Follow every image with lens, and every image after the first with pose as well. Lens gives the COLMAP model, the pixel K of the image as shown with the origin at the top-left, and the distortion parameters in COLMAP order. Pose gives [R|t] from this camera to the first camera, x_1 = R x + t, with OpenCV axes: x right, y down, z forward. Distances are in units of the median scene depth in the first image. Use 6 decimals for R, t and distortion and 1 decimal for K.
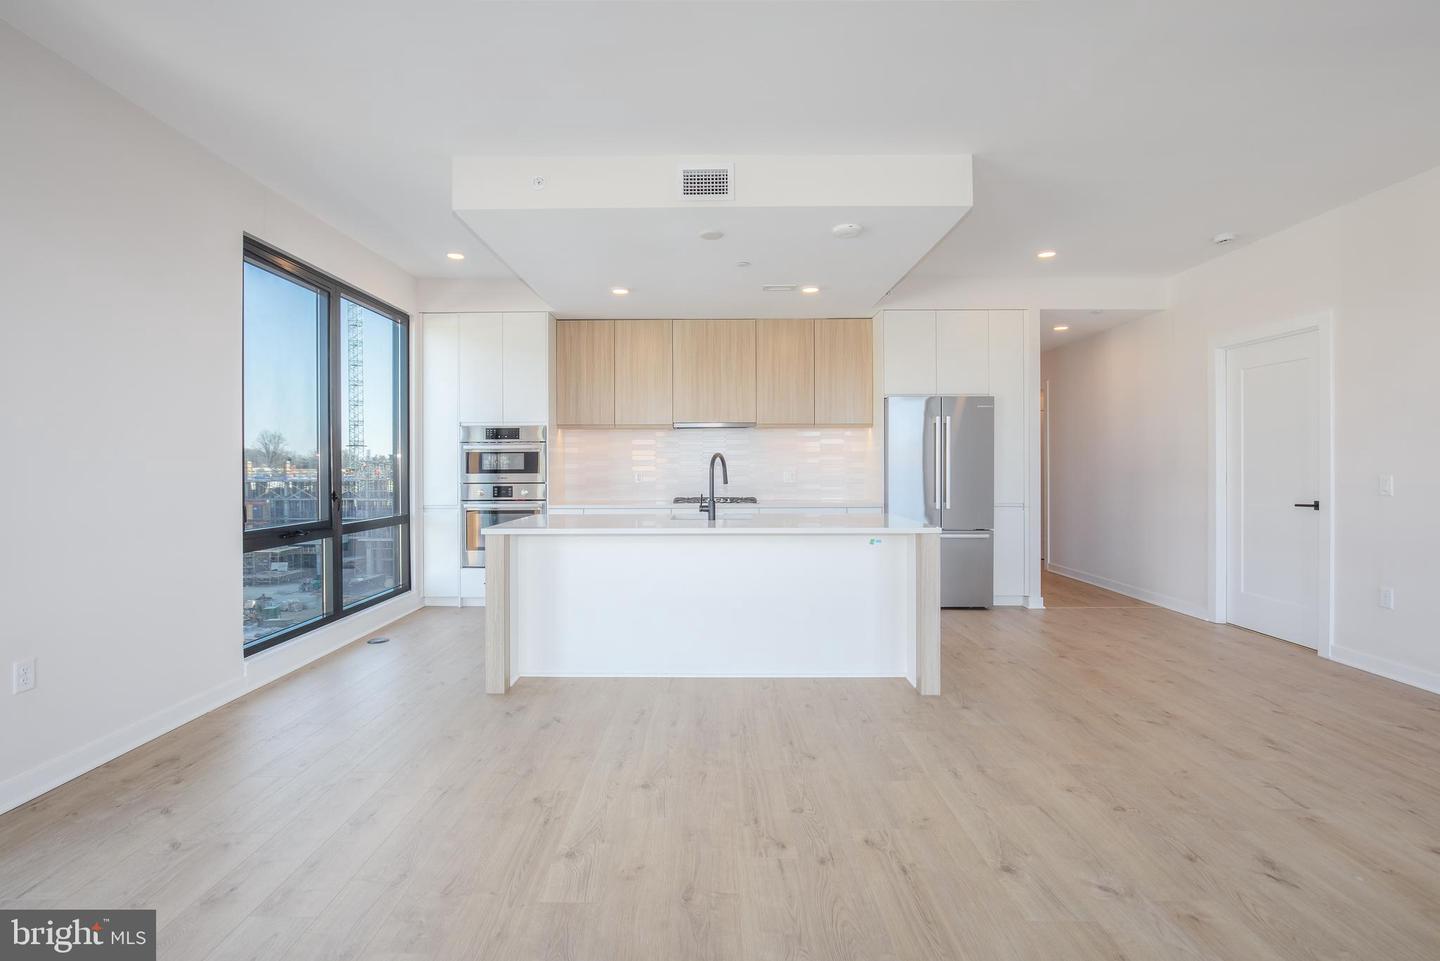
lens RADIAL K [[673.2, 0, 664.7], [0, 673.2, 468.4], [0, 0, 1]] dist [-0.004207, -0.000808]
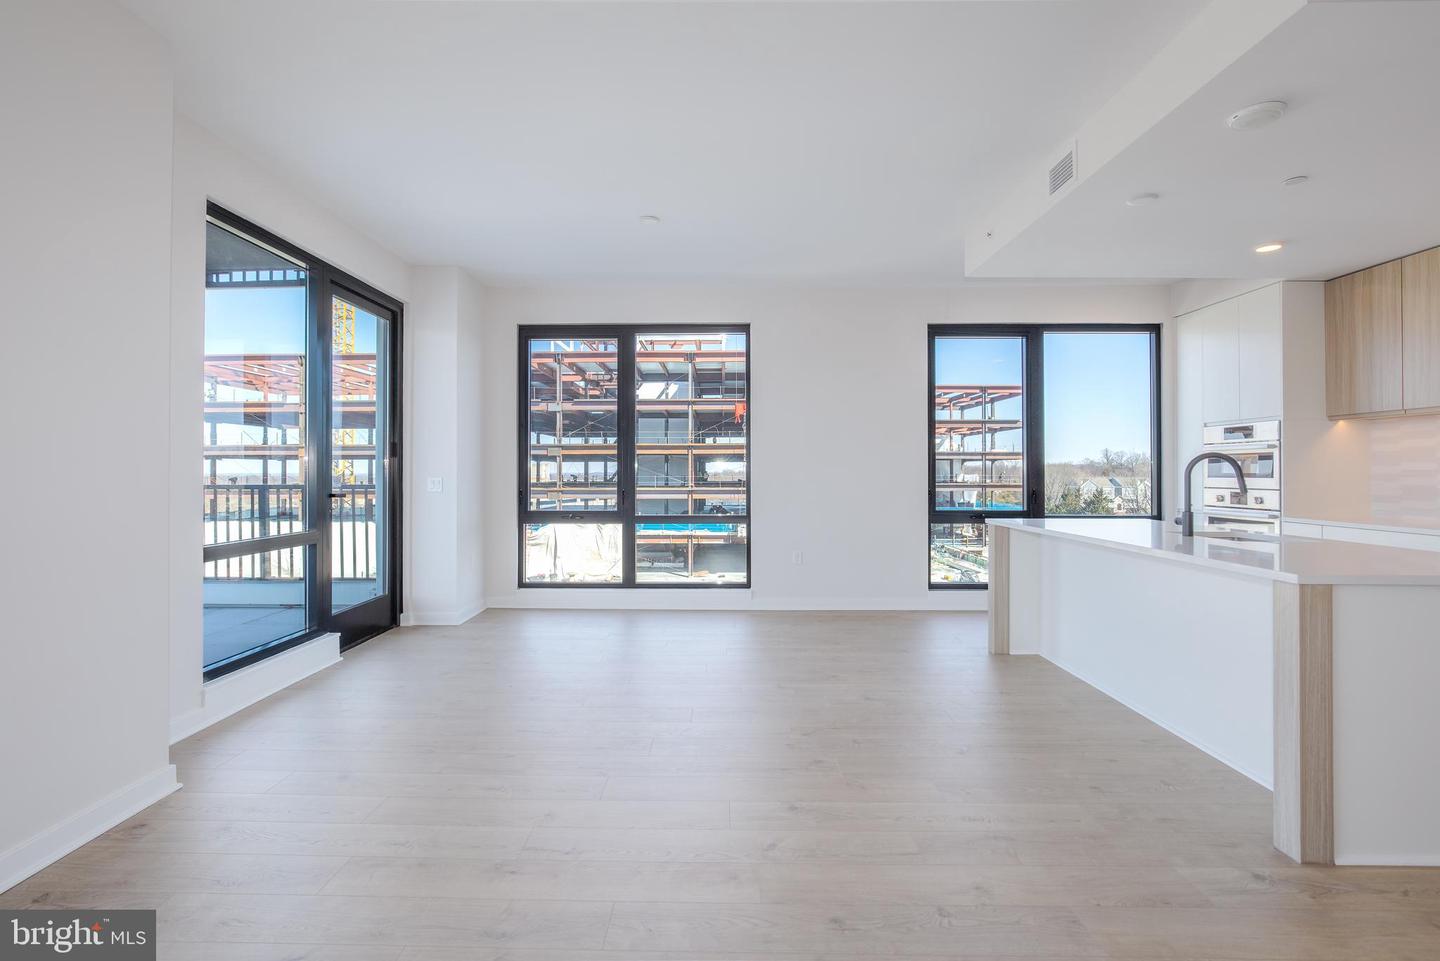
lens RADIAL K [[673.2, 0, 749.0], [0, 673.2, 468.3], [0, 0, 1]] dist [-0.004207, -0.000808]
pose [[0.039821, 0.001598, -0.999206, 0.857192], [-0.004872, 0.999987, 0.001405, -0.003271], [0.999195, 0.004812, 0.039828, 0.440872]]
